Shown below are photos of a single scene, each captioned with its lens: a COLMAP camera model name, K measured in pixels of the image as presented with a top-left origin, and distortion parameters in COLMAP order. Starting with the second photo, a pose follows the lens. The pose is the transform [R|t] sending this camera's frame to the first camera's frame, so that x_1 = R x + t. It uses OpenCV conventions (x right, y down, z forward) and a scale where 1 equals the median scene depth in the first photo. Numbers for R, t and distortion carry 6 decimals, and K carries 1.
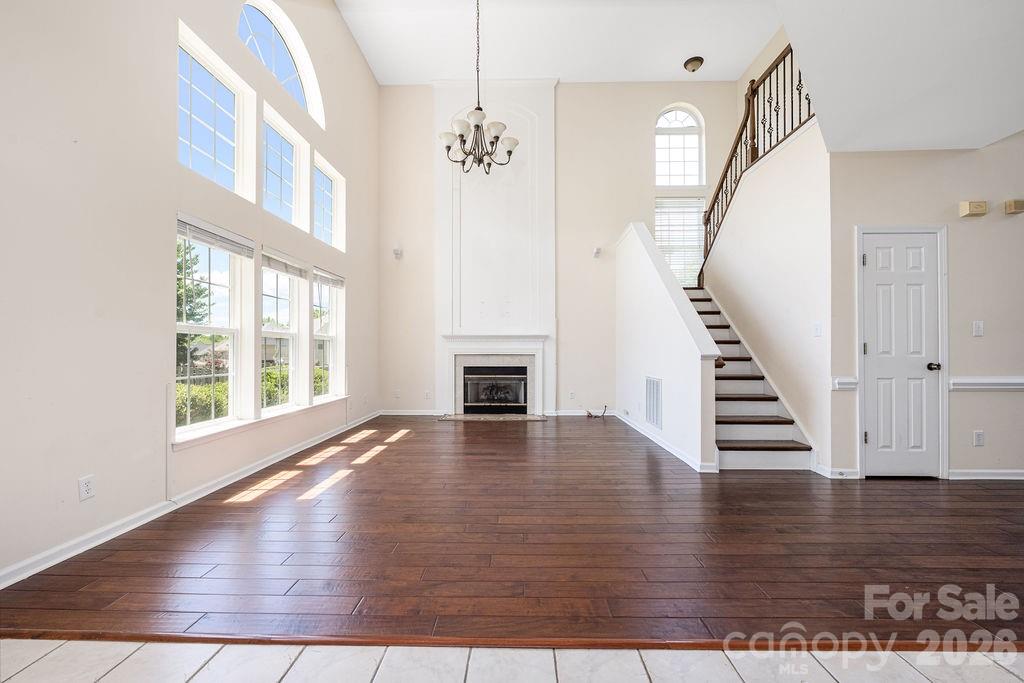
lens RADIAL K [[409.7, 0, 513.9], [0, 409.7, 346.9], [0, 0, 1]] dist [0.000075, 0.000006]
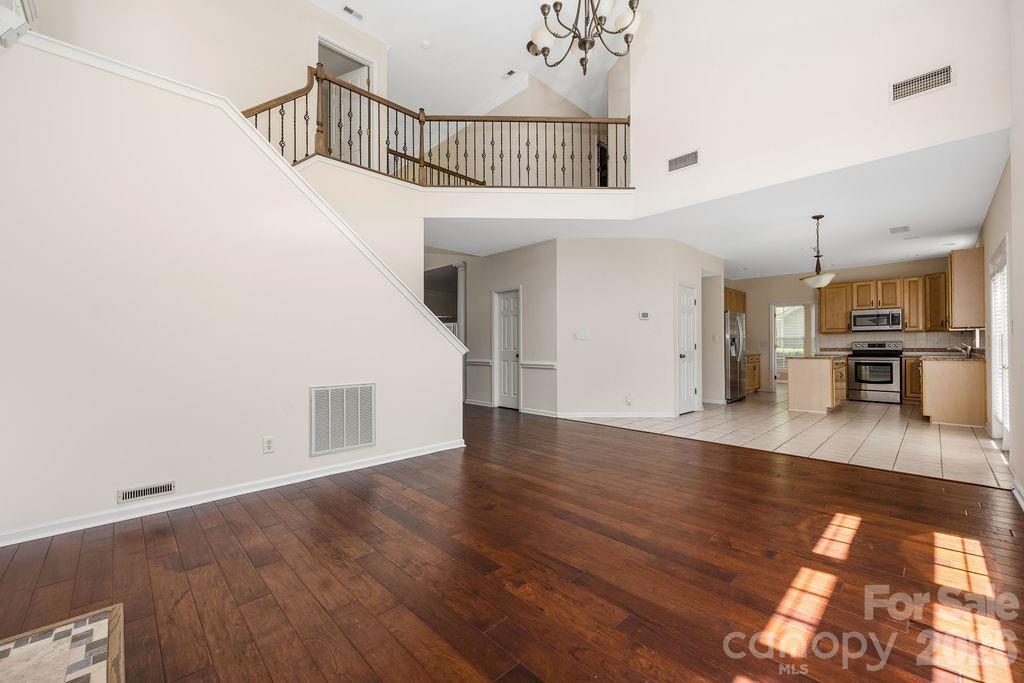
lens RADIAL K [[411.6, 0, 510.6], [0, 411.6, 342.8], [0, 0, 1]] dist [-0.003618, -0.000111]
pose [[-0.706724, 0.012386, 0.707381, -0.274205], [-0.002668, 0.999793, -0.020172, 0.010440], [-0.707484, -0.016144, -0.706545, 0.936287]]
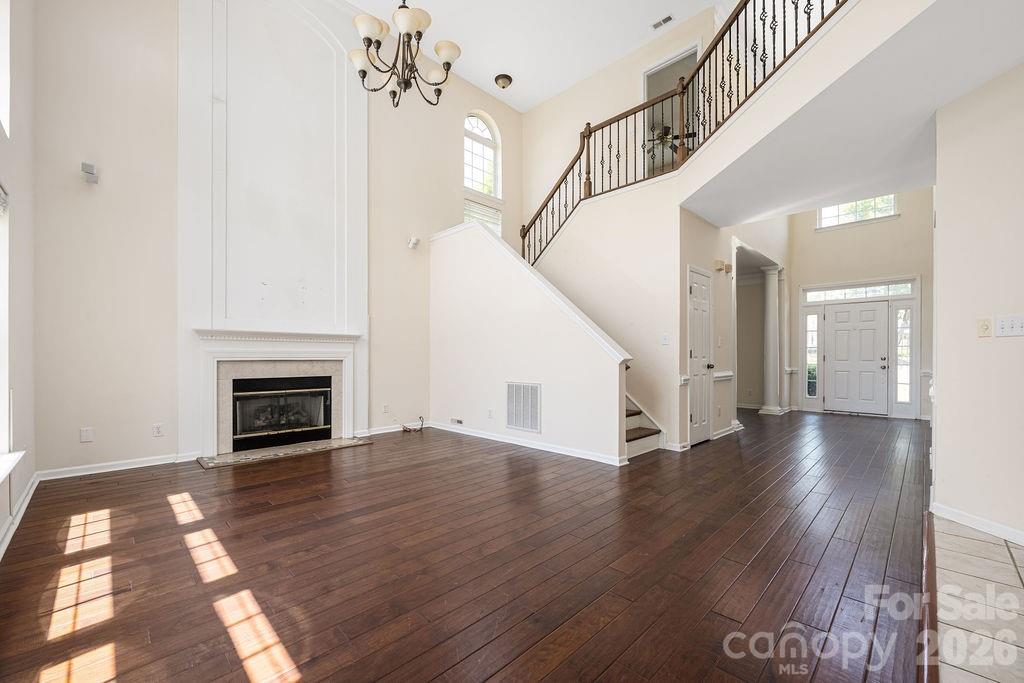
lens RADIAL K [[415.5, 0, 509.8], [0, 415.5, 356.4], [0, 0, 1]] dist [0.000122, -0.000127]
pose [[0.698623, 0.000979, 0.715490, -0.290004], [-0.007989, 0.999947, 0.006432, 0.003851], [-0.715446, -0.010210, 0.698594, 0.229035]]
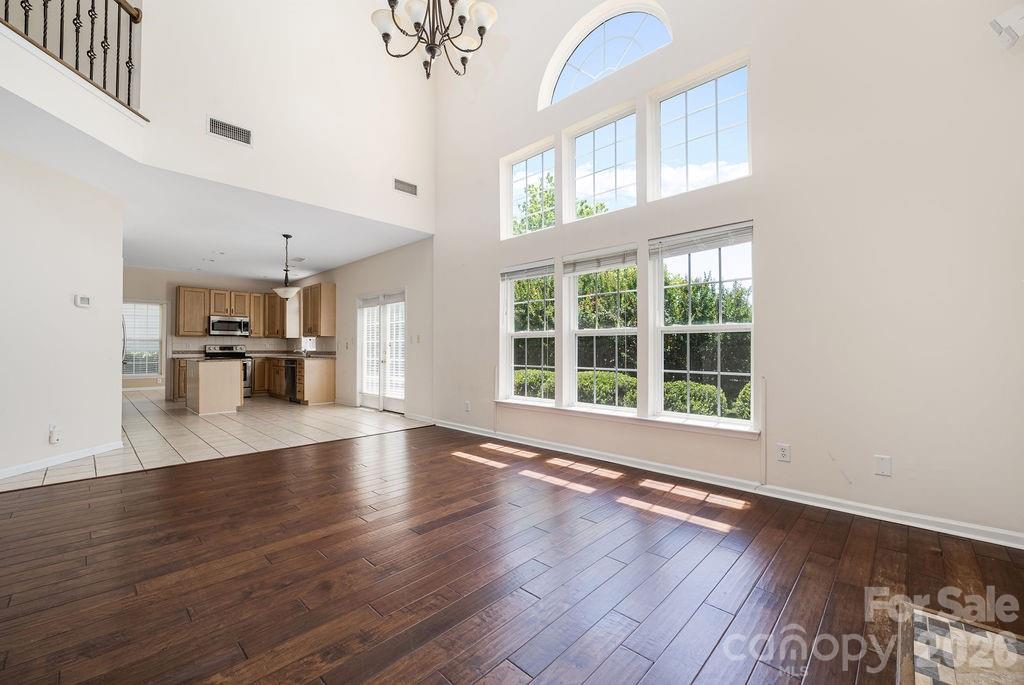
lens RADIAL K [[411.6, 0, 510.6], [0, 411.6, 343.8], [0, 0, 1]] dist [-0.003618, -0.000111]
pose [[-0.680157, -0.005495, -0.733046, 0.180019], [0.009783, 0.999815, -0.016572, 0.007461], [0.733001, -0.018443, -0.679978, 0.932994]]
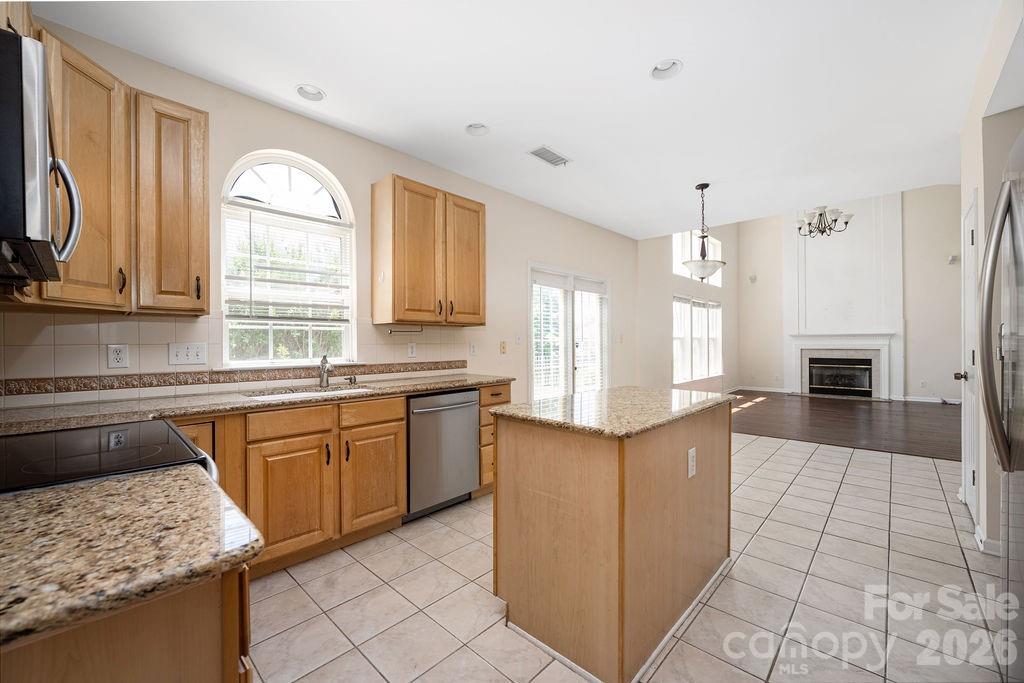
lens RADIAL K [[405.9, 0, 509.1], [0, 405.9, 342.5], [0, 0, 1]] dist [-0.006001, -0.000052]
pose [[0.734801, -0.002436, -0.678278, 0.055505], [0.010601, 0.999913, 0.007894, -0.022930], [0.678200, -0.012991, 0.734763, -0.646962]]
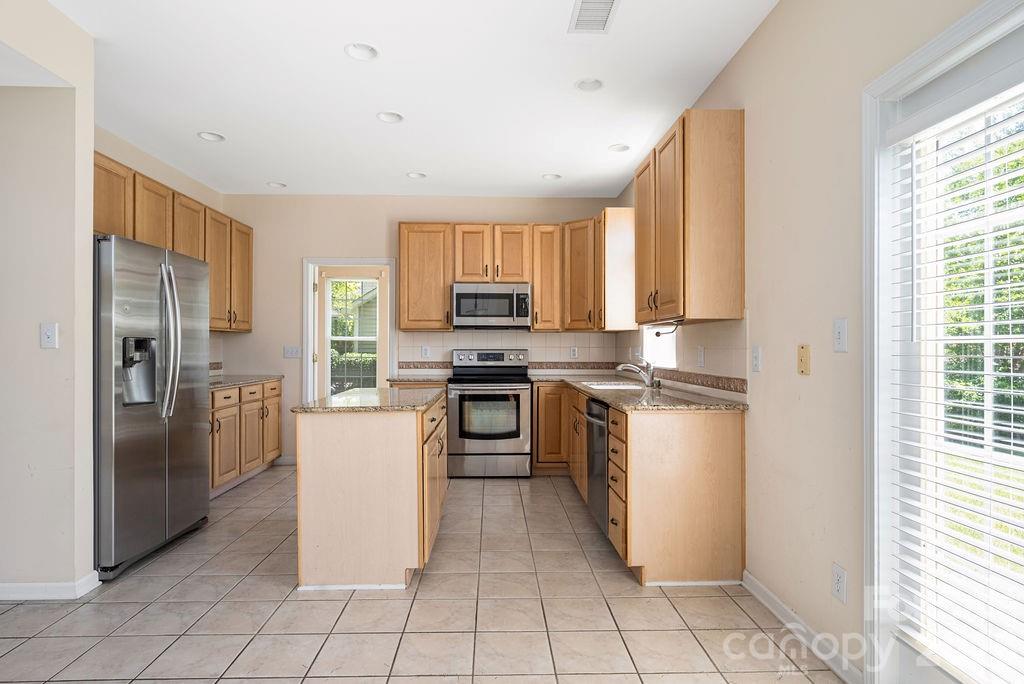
lens RADIAL K [[546.9, 0, 507.4], [0, 546.9, 346.2], [0, 0, 1]] dist [-0.000448, -0.000130]
pose [[-0.999014, 0.002578, -0.044317, -0.168867], [0.003106, 0.999925, -0.011848, -0.015380], [0.044283, -0.011974, -0.998947, 0.116764]]
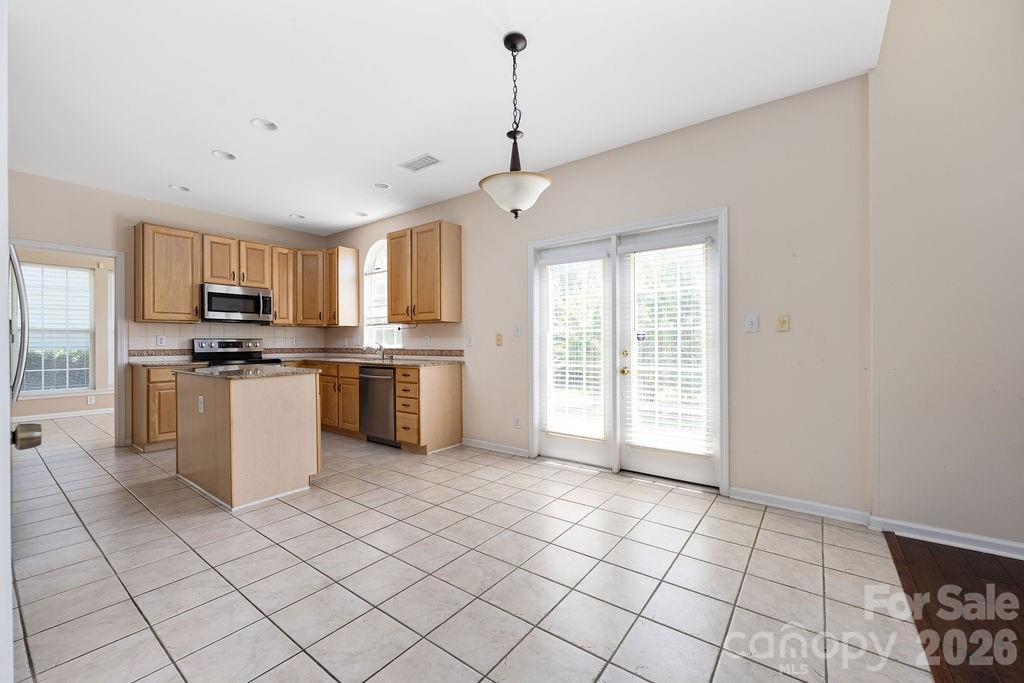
lens RADIAL K [[411.6, 0, 510.6], [0, 411.6, 342.8], [0, 0, 1]] dist [-0.003618, -0.000111]
pose [[-0.589783, 0.006389, -0.807536, 0.128796], [0.013000, 0.999914, -0.001583, -0.004765], [0.807457, -0.011431, -0.589816, 0.173793]]
